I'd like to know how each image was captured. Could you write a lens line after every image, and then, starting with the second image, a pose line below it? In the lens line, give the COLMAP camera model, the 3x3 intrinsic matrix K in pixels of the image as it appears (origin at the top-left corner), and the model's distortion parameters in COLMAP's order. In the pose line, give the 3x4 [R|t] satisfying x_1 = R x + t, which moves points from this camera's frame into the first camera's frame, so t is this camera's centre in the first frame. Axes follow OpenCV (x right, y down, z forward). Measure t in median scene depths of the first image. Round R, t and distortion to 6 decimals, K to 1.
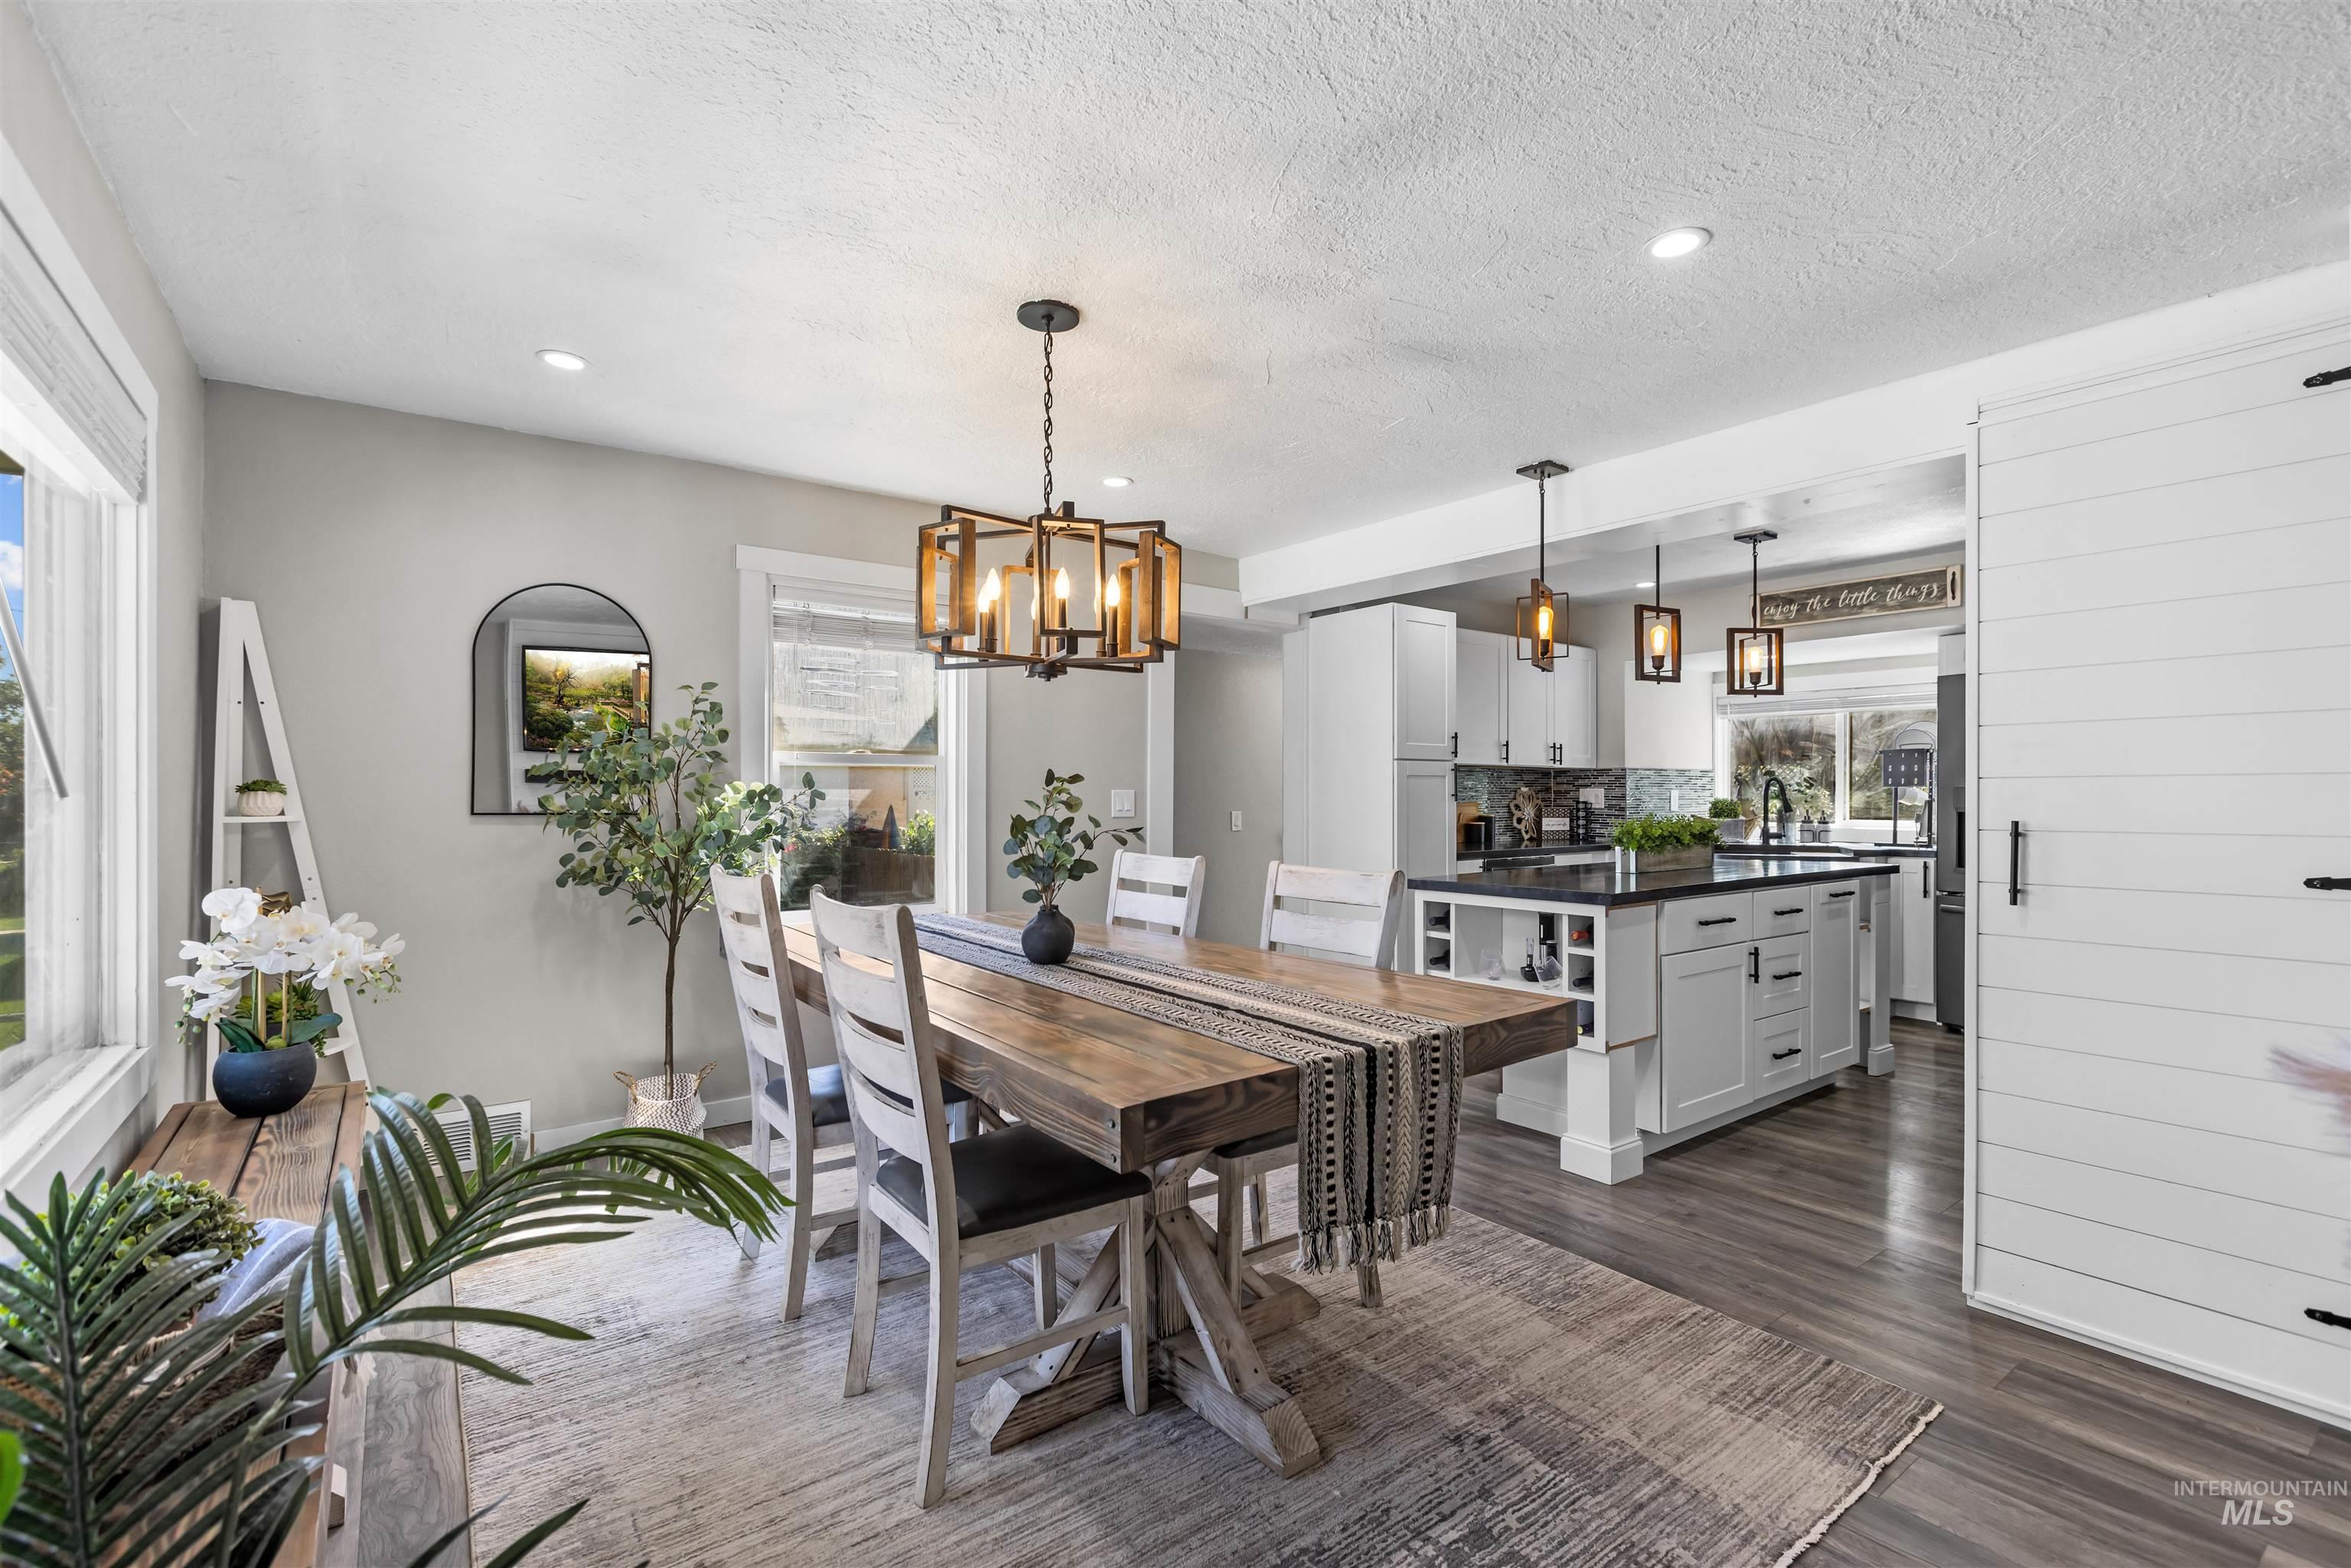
lens RADIAL K [[932.6, 0, 1245.8], [0, 932.6, 794.4], [0, 0, 1]] dist [0.001432, 0.000136]
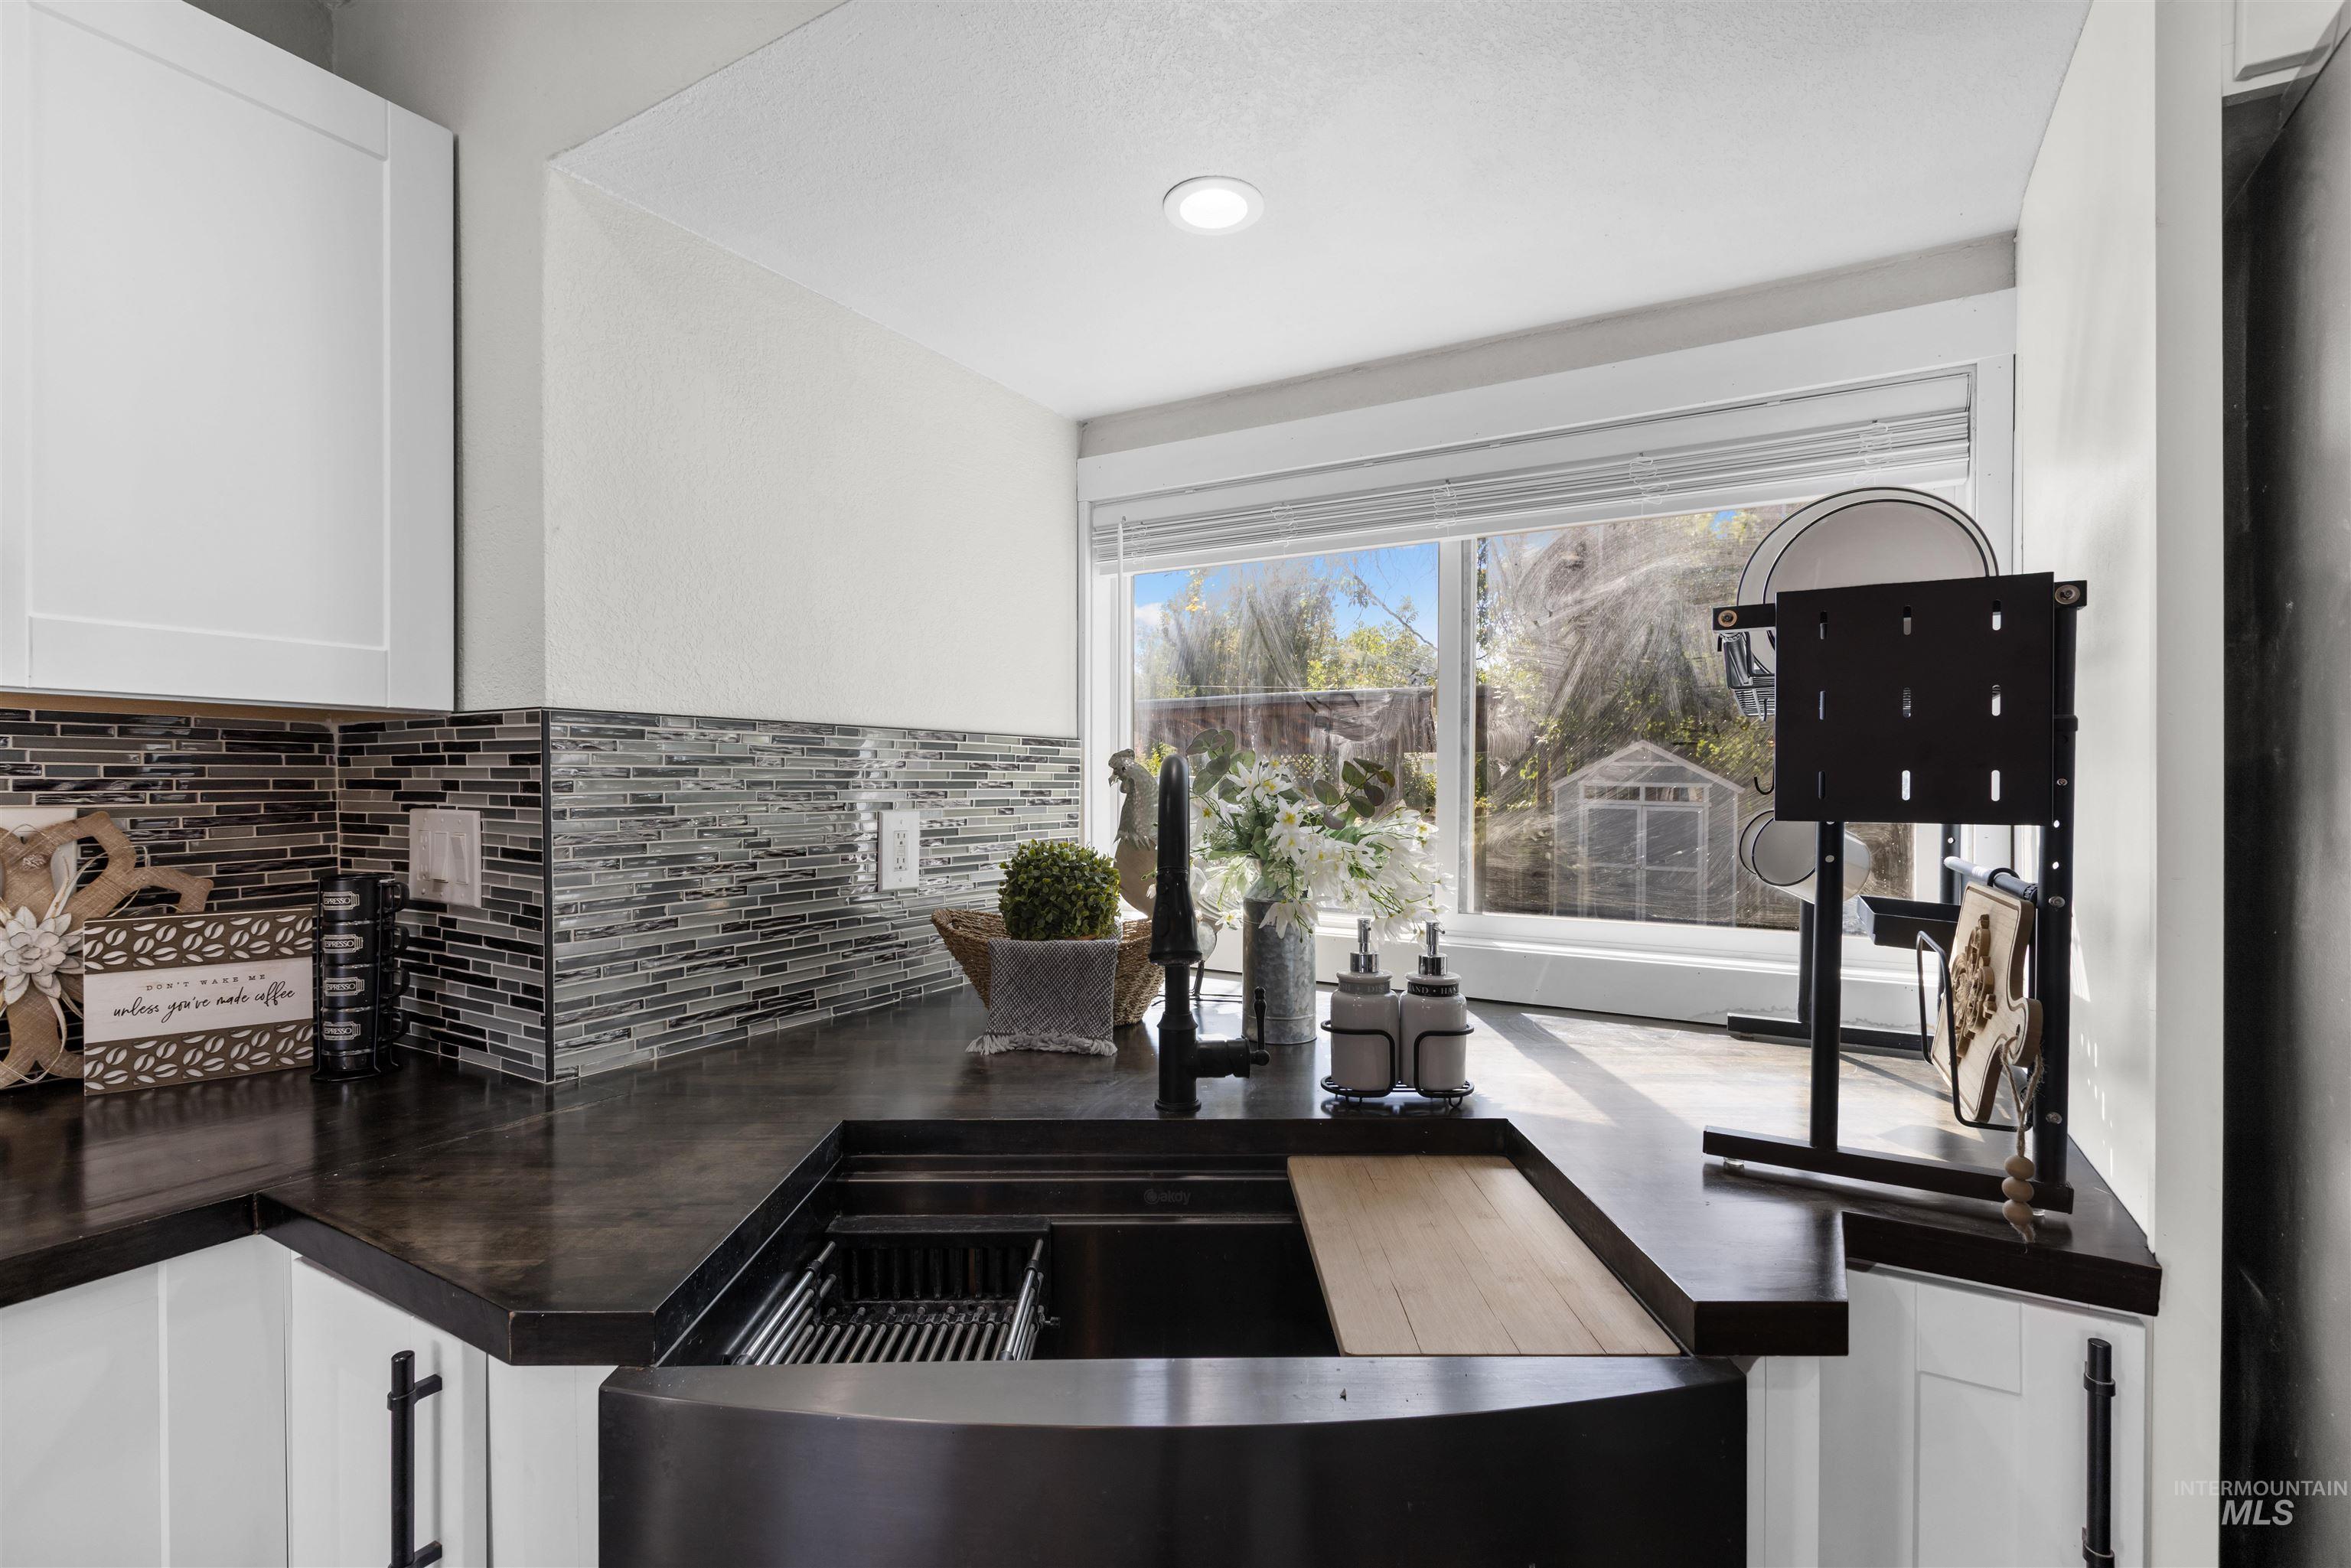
lens RADIAL K [[1164.1, 0, 1050.4], [0, 1164.1, 785.4], [0, 0, 1]] dist [0.001817, 0.000052]
pose [[0.952569, -0.000120, 0.304324, 0.435175], [0.000188, 1.000000, -0.000195, -0.012094], [-0.304324, 0.000243, 0.952569, 0.738163]]
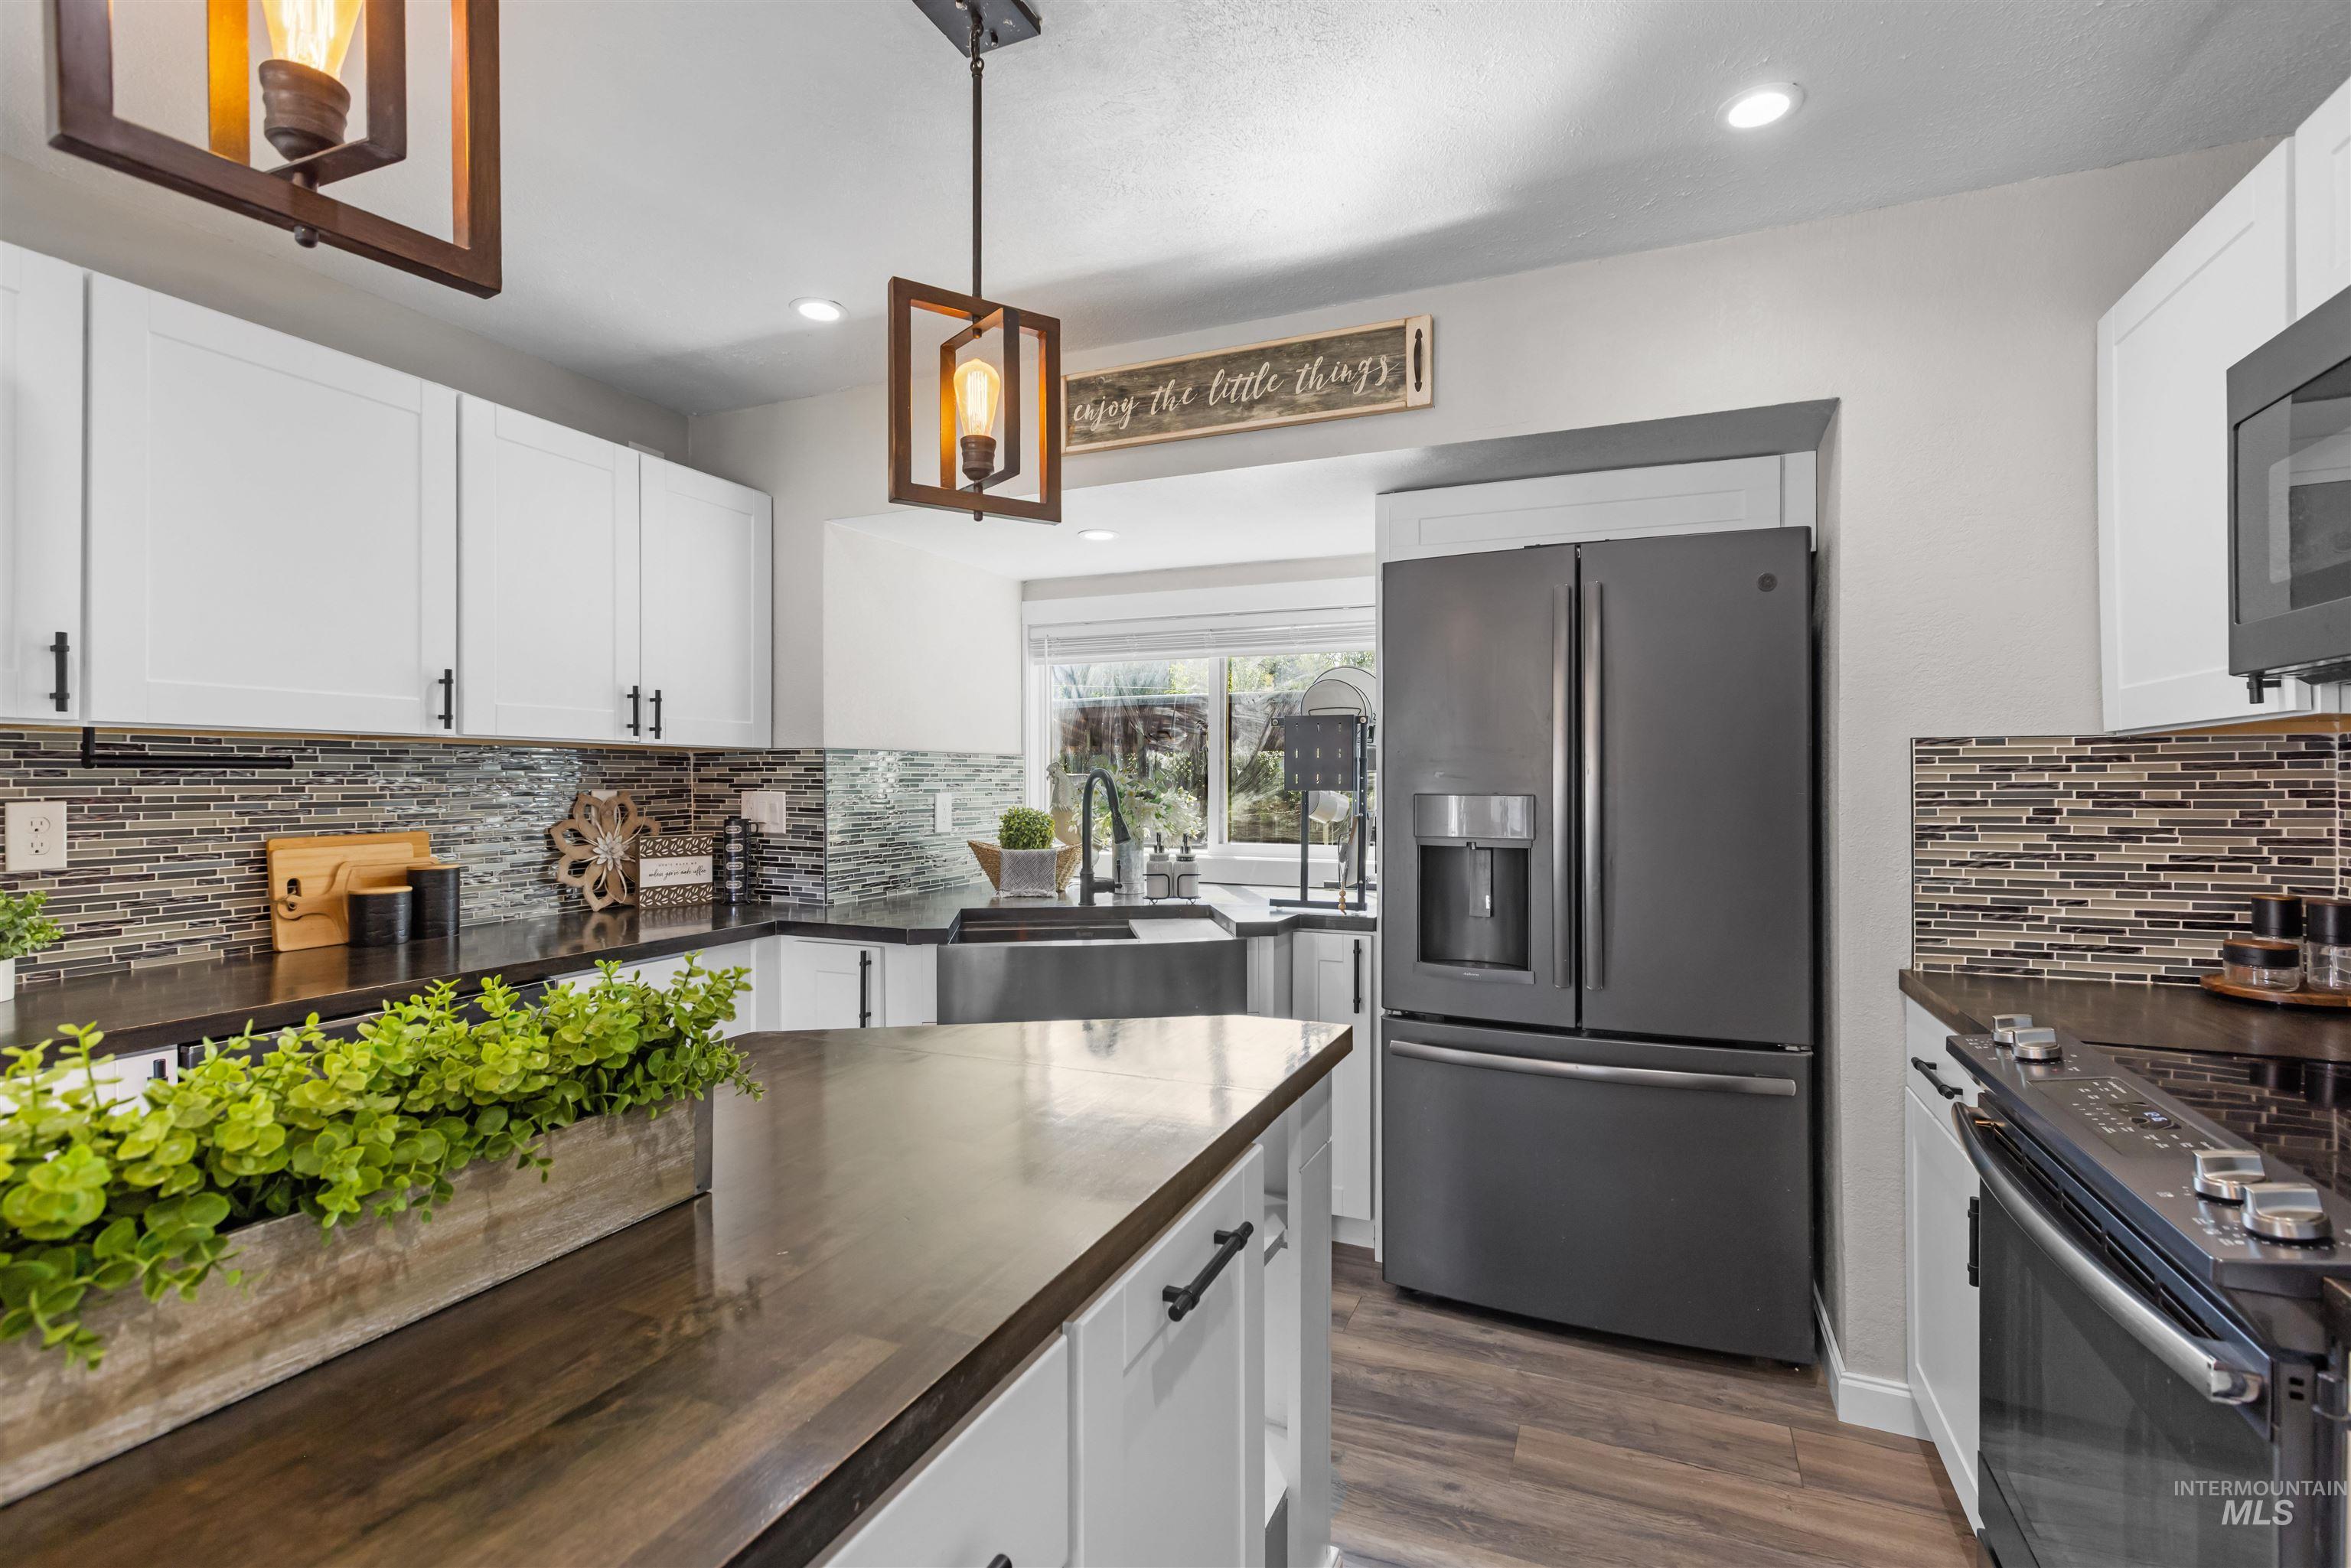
lens RADIAL K [[1100.0, 0, 1089.0], [0, 1100.0, 779.0], [0, 0, 1]] dist [0.001123, 0.000382]
pose [[0.899423, -0.000802, 0.437079, 0.286134], [0.002461, 0.999992, -0.003228, -0.010815], [-0.437073, 0.003979, 0.899417, 0.446817]]
